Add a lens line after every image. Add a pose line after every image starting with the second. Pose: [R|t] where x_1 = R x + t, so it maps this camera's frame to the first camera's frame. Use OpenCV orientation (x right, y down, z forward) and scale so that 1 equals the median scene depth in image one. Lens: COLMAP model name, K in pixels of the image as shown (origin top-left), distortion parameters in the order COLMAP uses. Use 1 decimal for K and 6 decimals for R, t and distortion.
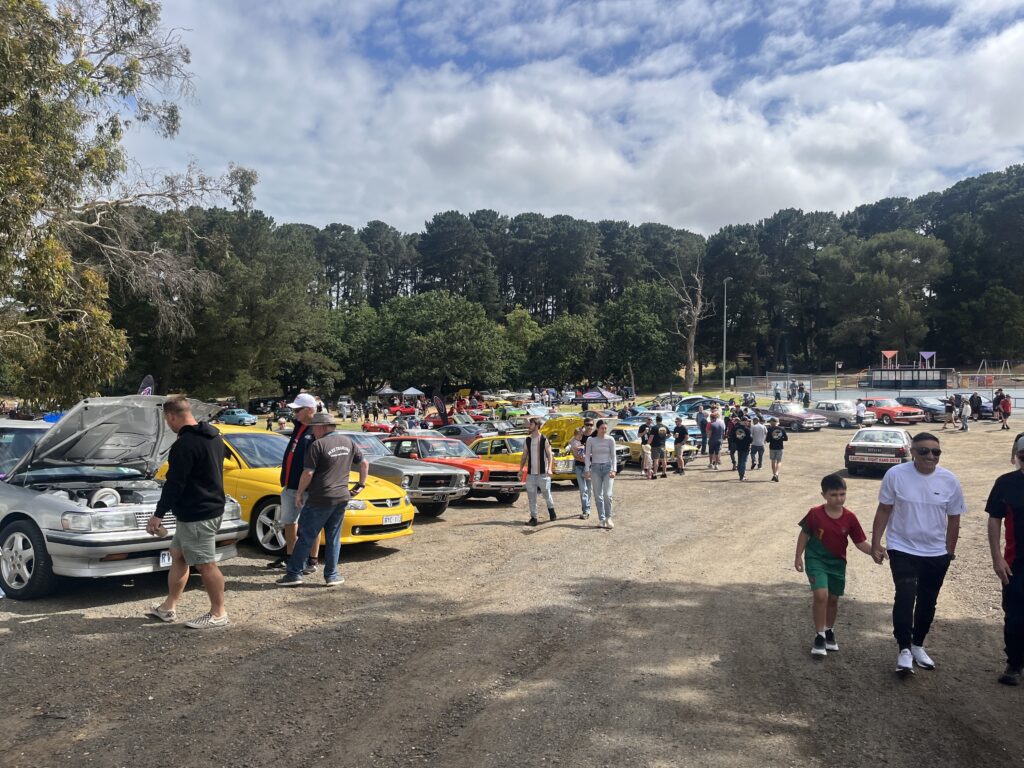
lens RADIAL K [[788.5, 0, 516.1], [0, 788.5, 381.0], [0, 0, 1]] dist [0.064608, -0.093627]
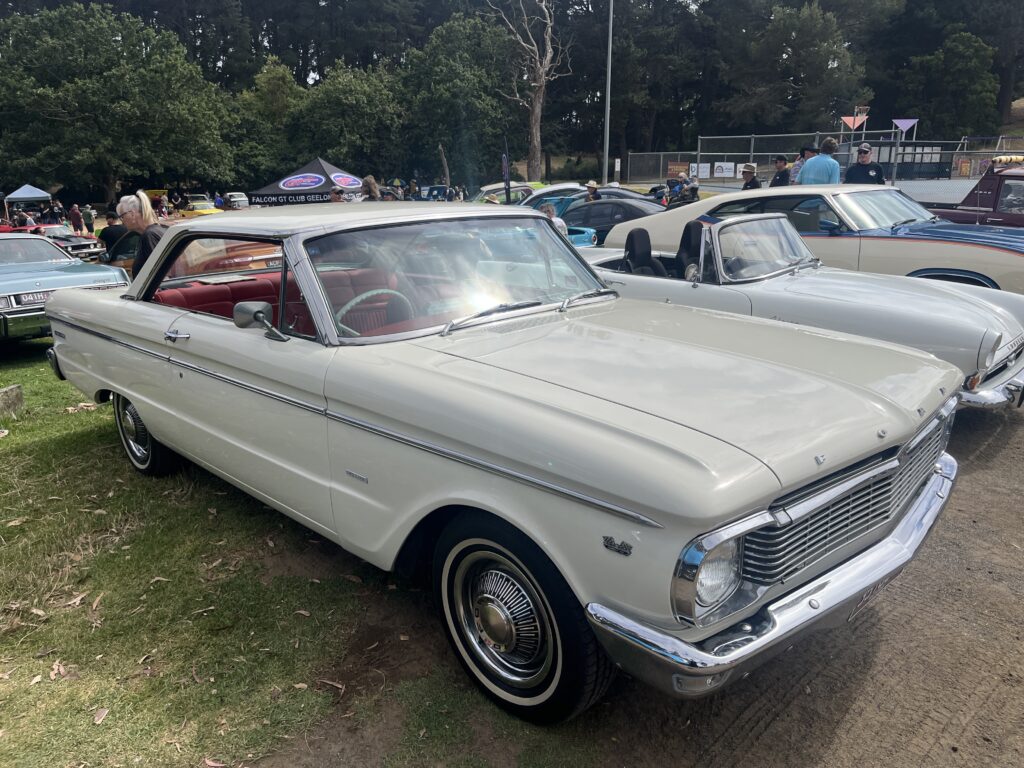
lens RADIAL K [[788.5, 0, 520.7], [0, 788.5, 380.0], [0, 0, 1]] dist [0.064608, -0.093627]
pose [[0.978119, -0.056188, 0.200317, 0.065769], [0.008745, 0.973093, 0.230247, 0.012886], [-0.207864, -0.223457, 0.952292, 0.333505]]
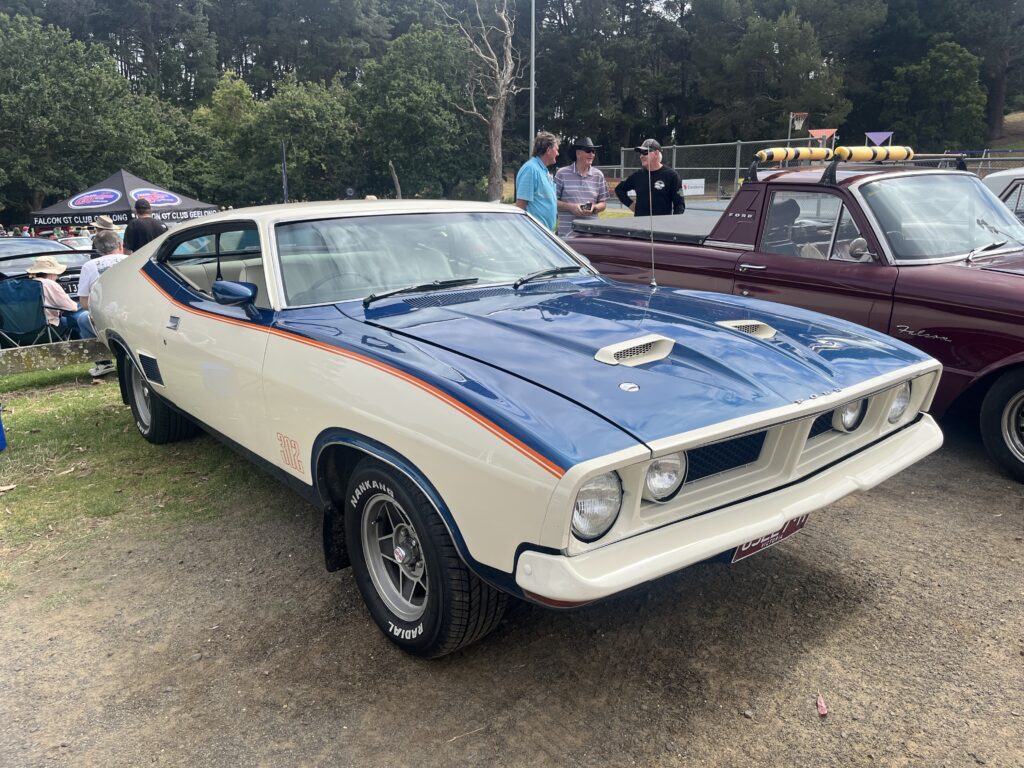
lens RADIAL K [[788.5, 0, 518.7], [0, 788.5, 378.6], [0, 0, 1]] dist [0.064608, -0.093627]
pose [[0.980293, -0.051698, 0.190664, 0.109823], [0.011325, 0.978269, 0.207029, 0.013023], [-0.197224, -0.200790, 0.959576, 0.364417]]
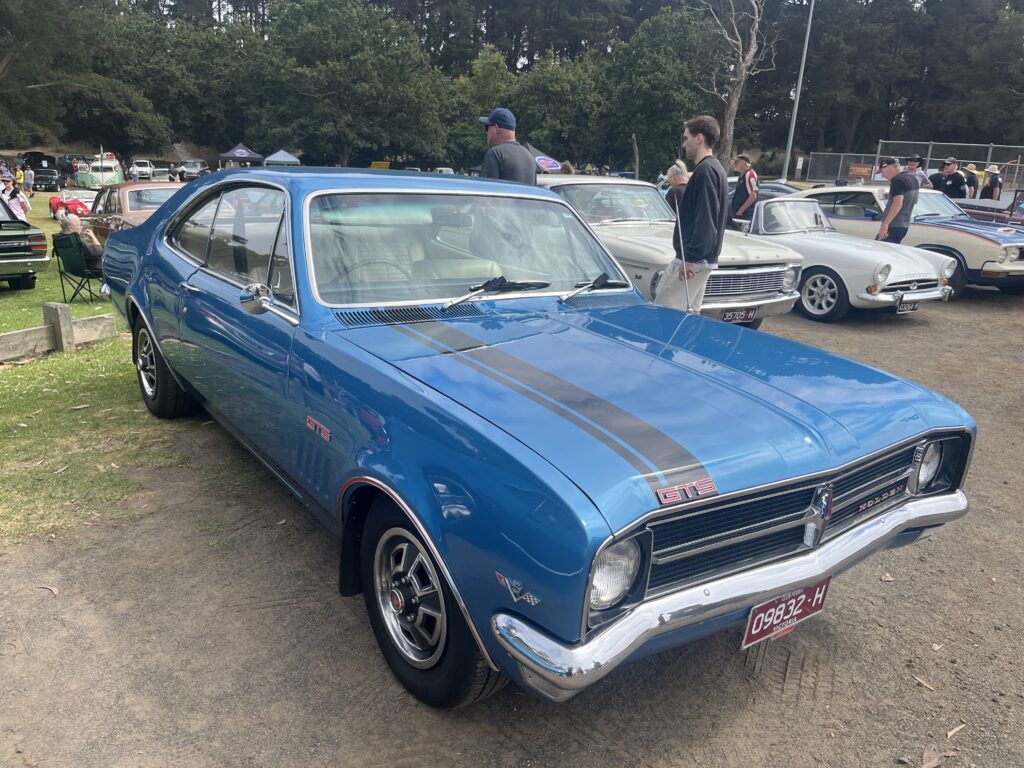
lens RADIAL K [[788.5, 0, 511.2], [0, 788.5, 383.7], [0, 0, 1]] dist [0.064608, -0.093627]
pose [[0.997859, 0.062274, -0.019976, 0.063939], [-0.055135, 0.965322, 0.255174, 0.013520], [0.035174, -0.253526, 0.966689, 0.290824]]
